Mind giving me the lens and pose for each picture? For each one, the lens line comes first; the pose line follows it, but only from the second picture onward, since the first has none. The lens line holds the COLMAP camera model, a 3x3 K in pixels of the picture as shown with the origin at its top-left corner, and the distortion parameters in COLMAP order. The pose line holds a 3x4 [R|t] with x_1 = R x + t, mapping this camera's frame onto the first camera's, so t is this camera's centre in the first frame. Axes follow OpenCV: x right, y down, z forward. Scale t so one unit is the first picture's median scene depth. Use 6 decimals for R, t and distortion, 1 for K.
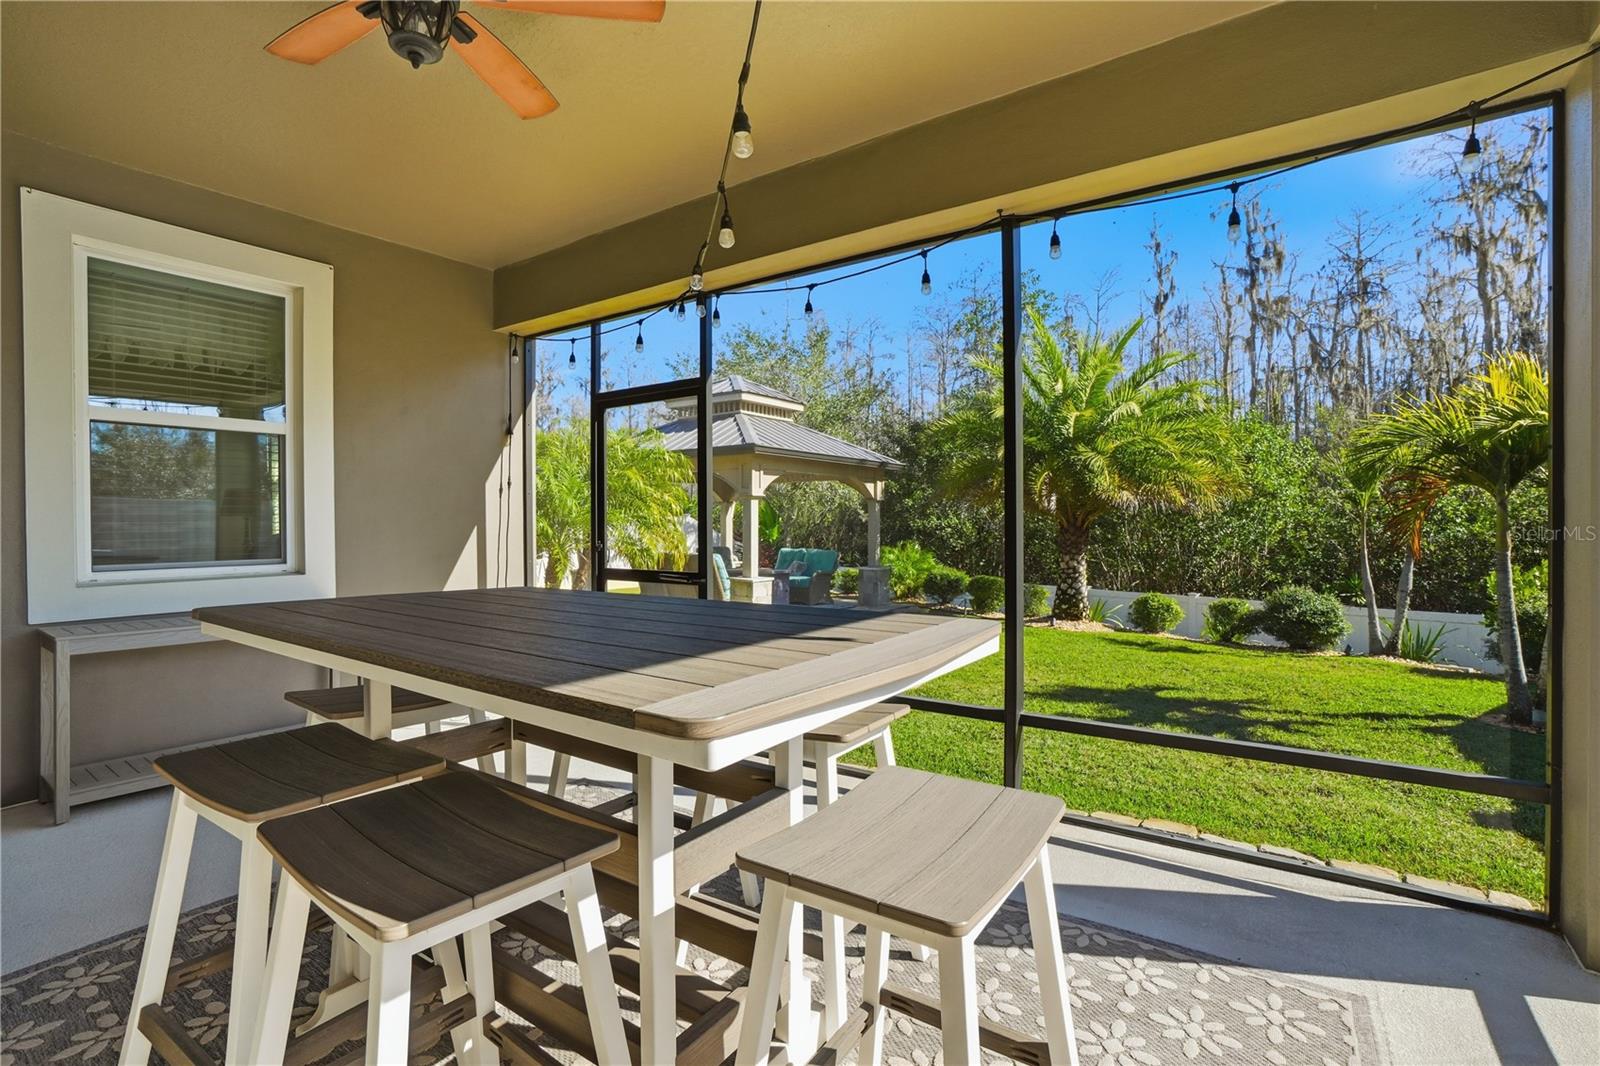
lens RADIAL K [[734.6, 0, 800.0], [0, 734.6, 533.0], [0, 0, 1]] dist [-0.000925, -0.000027]
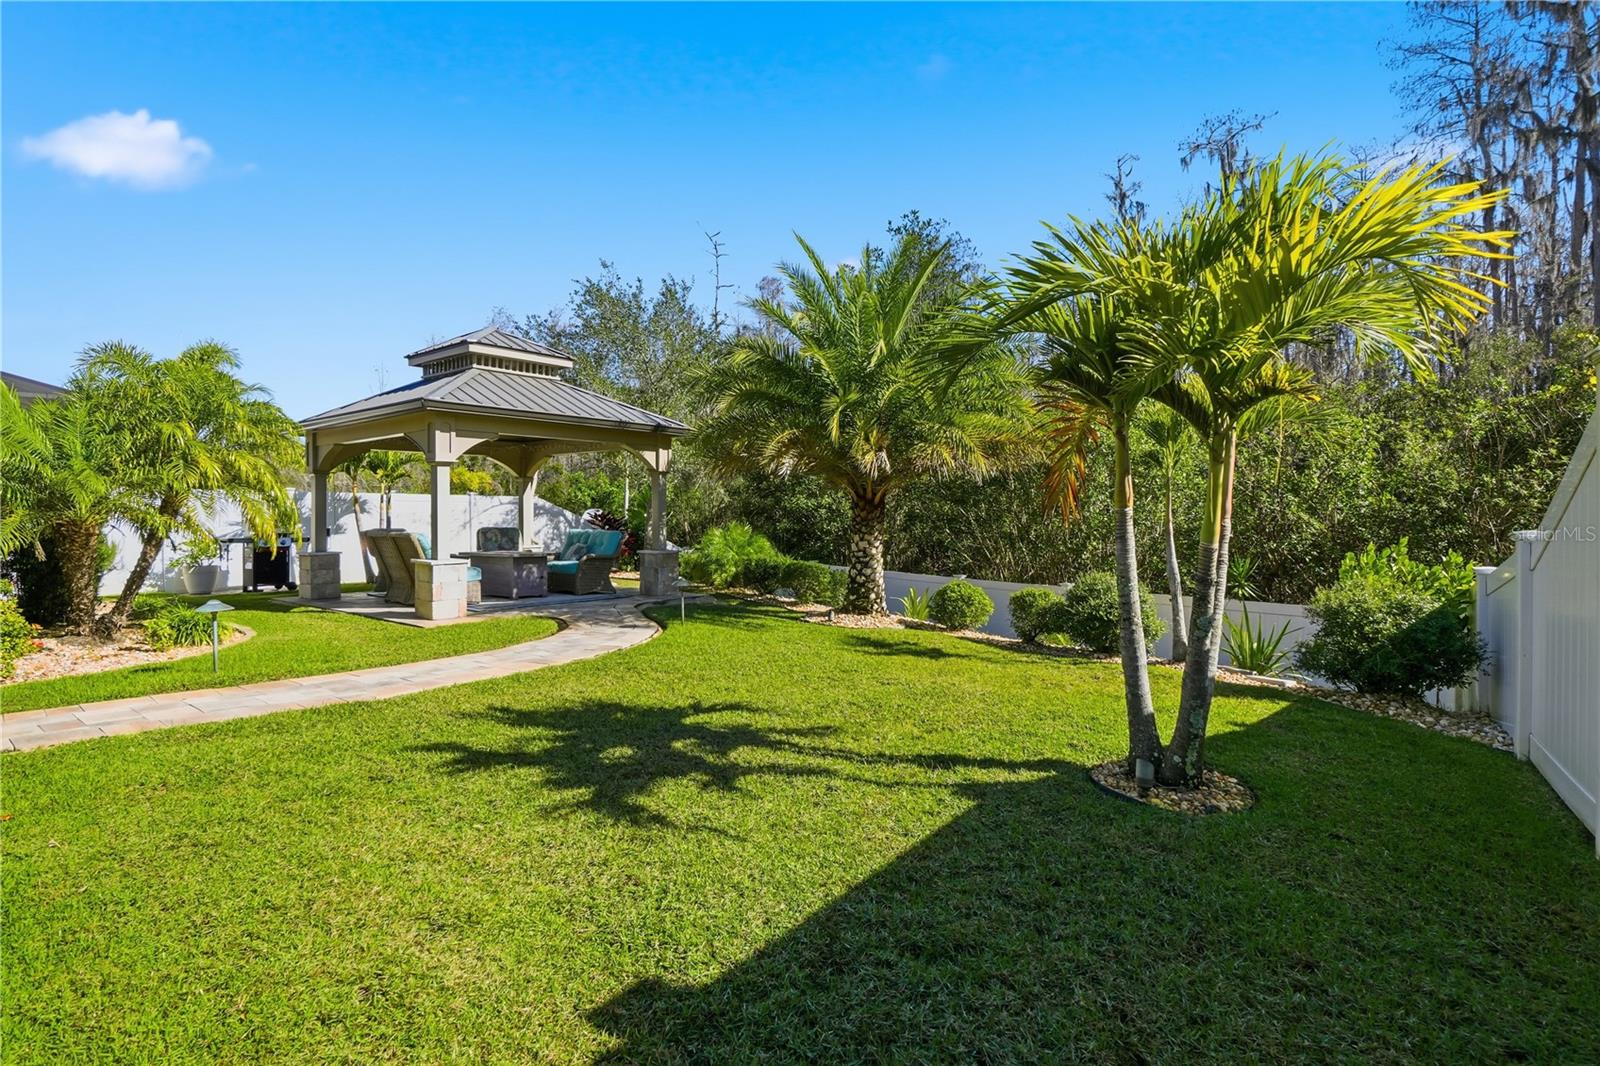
lens RADIAL K [[757.6, 0, 801.0], [0, 757.6, 523.1], [0, 0, 1]] dist [-0.026402, 0.012103]
pose [[0.998407, -0.002612, -0.056359, 0.349359], [0.002466, 0.999993, -0.002655, 0.019296], [0.056366, 0.002511, 0.998407, 0.154341]]
